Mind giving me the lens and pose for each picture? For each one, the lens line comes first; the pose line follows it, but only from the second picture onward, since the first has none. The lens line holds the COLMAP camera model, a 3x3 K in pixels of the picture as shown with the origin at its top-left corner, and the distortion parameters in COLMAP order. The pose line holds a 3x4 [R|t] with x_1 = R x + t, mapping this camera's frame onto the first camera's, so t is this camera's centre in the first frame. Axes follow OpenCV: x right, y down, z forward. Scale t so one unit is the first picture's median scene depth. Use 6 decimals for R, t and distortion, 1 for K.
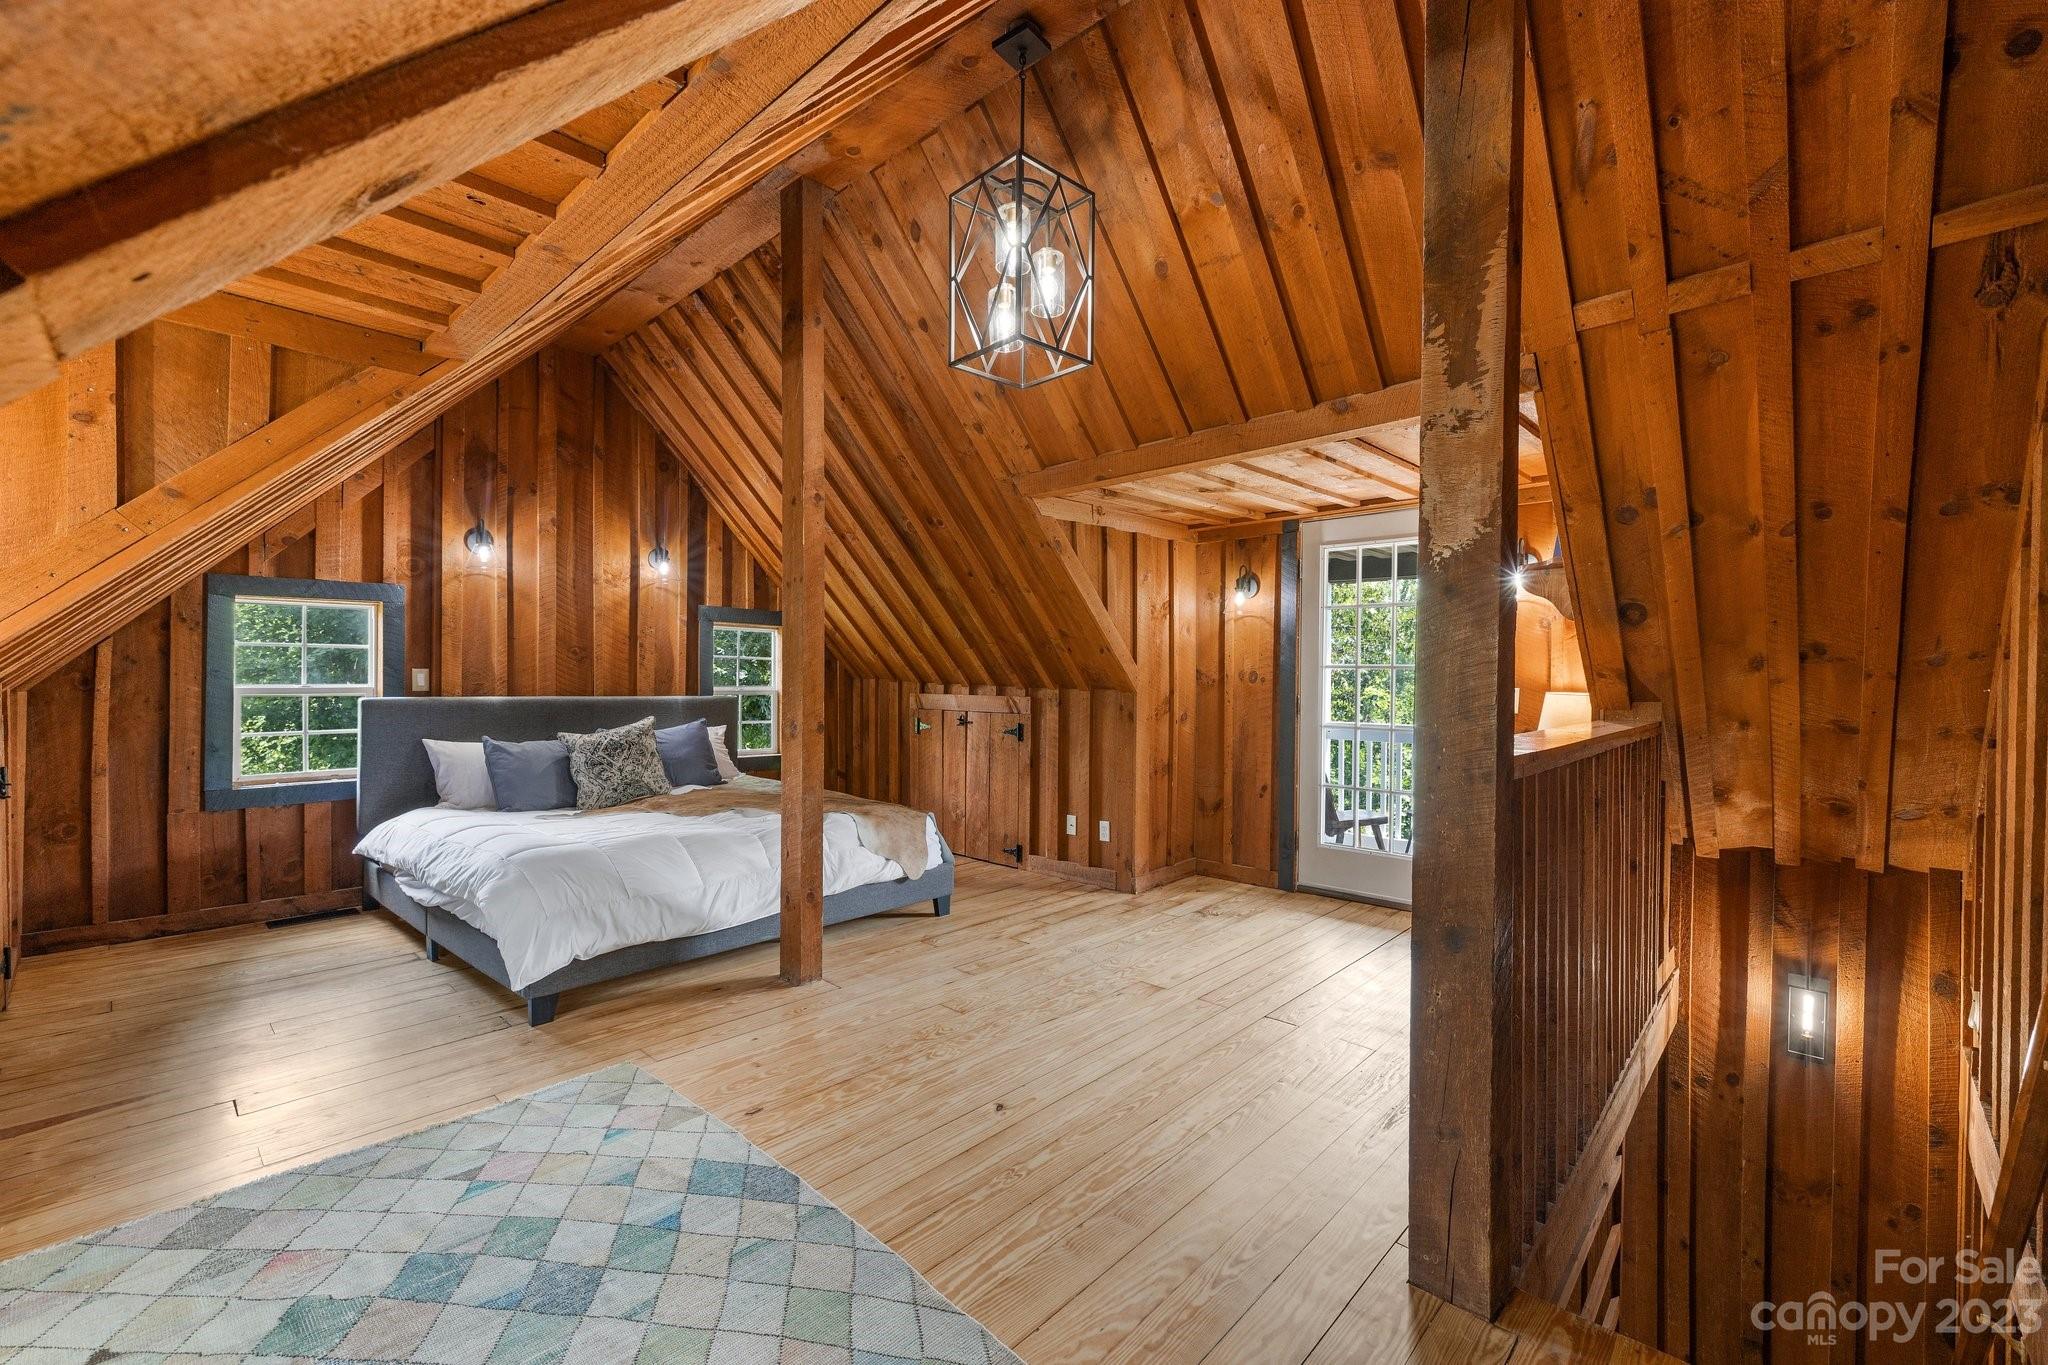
lens RADIAL K [[858.1, 0, 1028.4], [0, 858.1, 682.9], [0, 0, 1]] dist [0.002319, 0.000500]
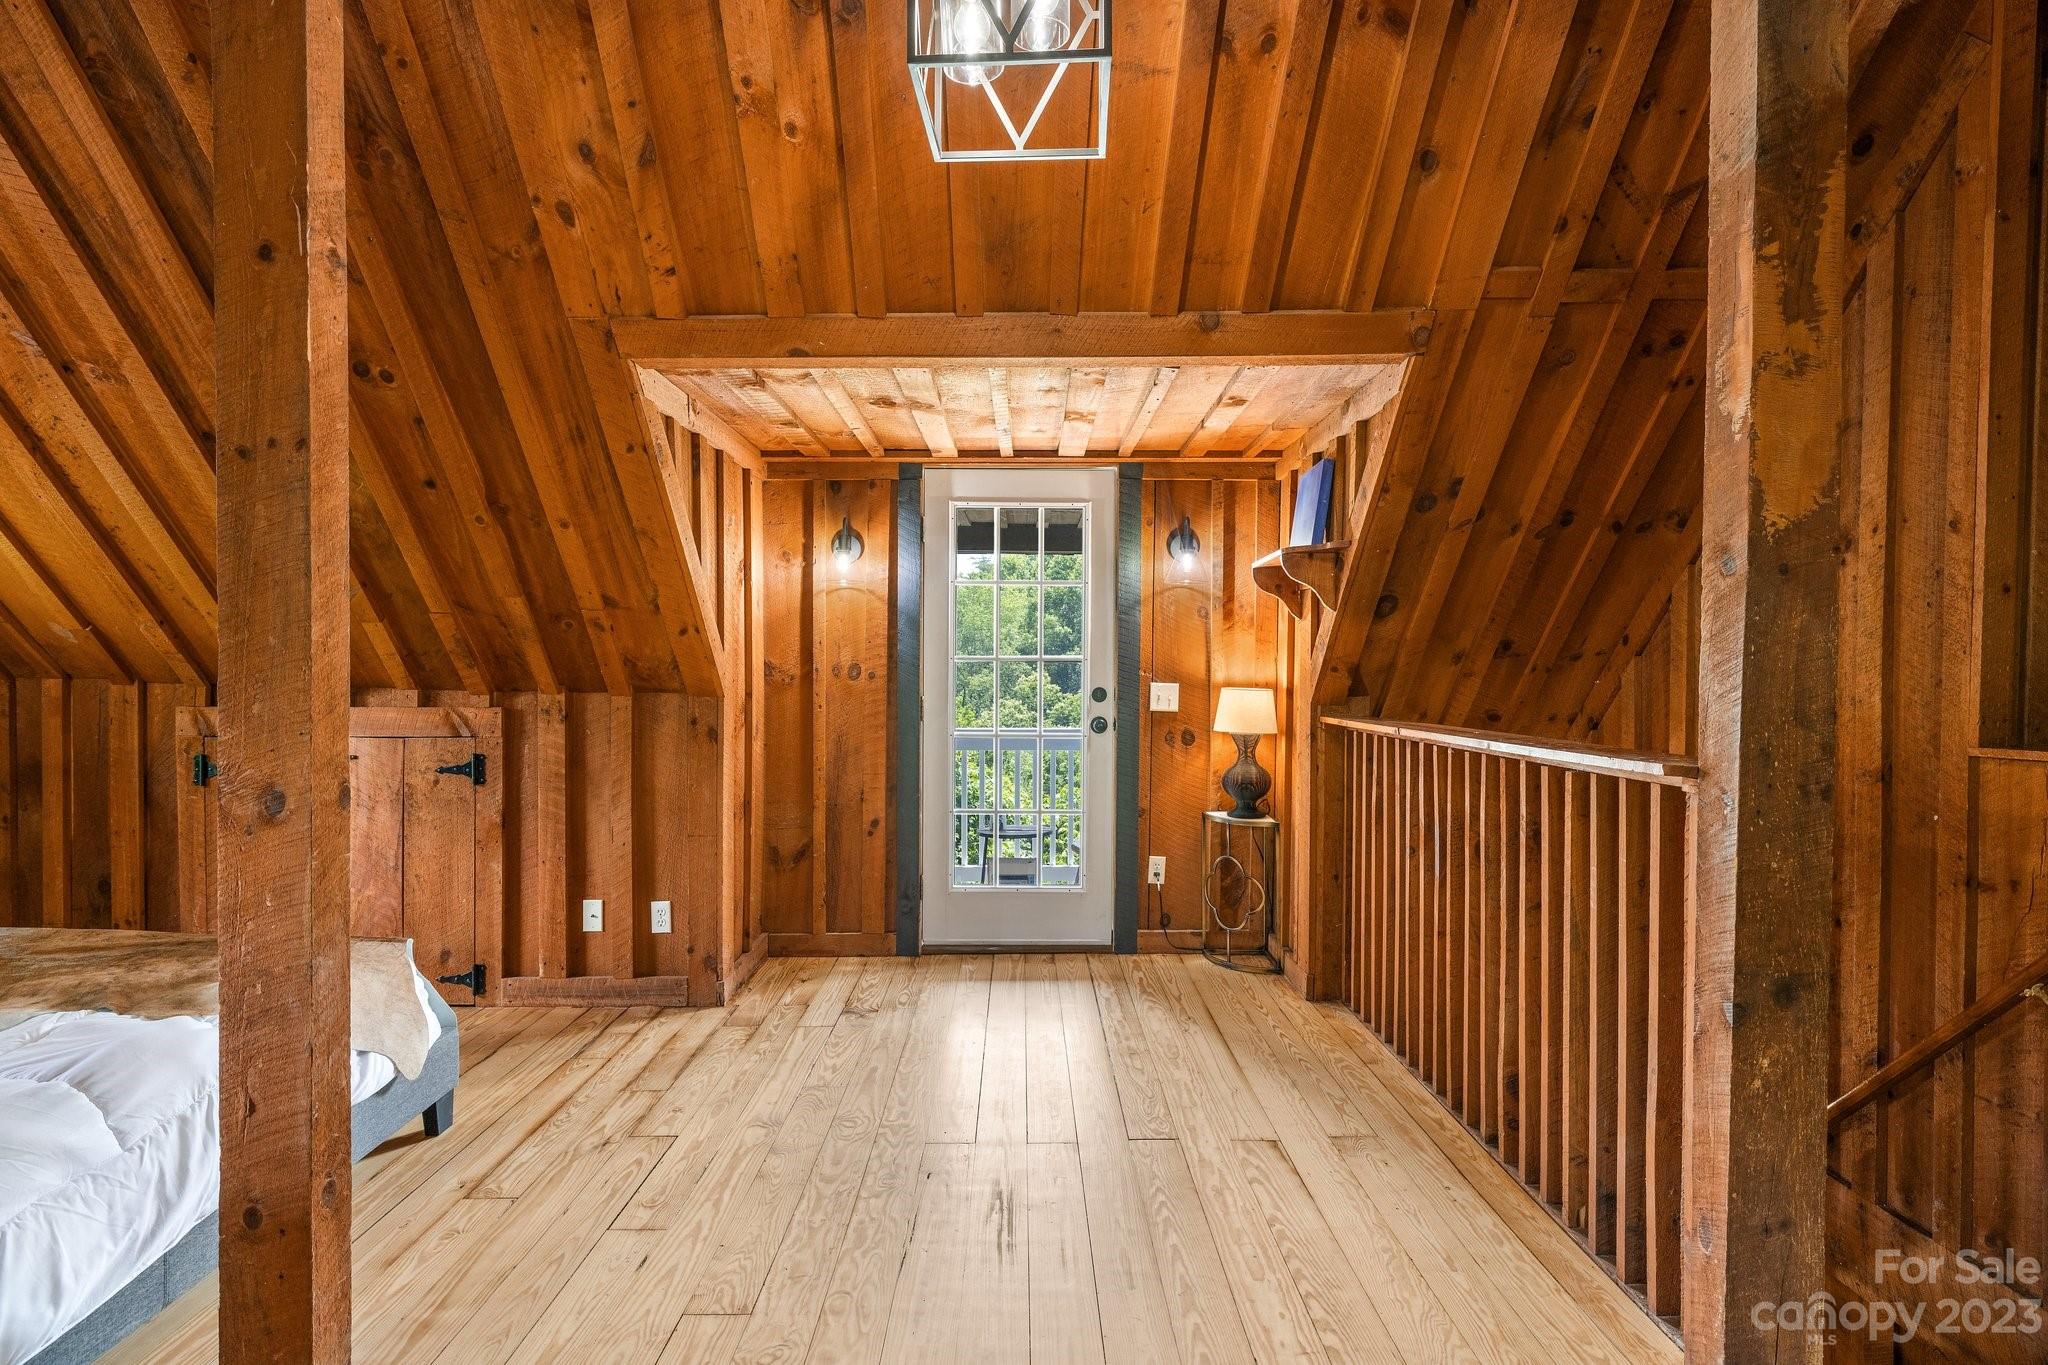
lens RADIAL K [[1033.4, 0, 1031.1], [0, 1033.4, 683.9], [0, 0, 1]] dist [-0.011406, 0.001961]
pose [[0.721987, -0.012082, 0.691801, -0.240413], [0.007098, 0.999924, 0.010056, -0.004499], [-0.691870, -0.002350, 0.722018, 0.267686]]
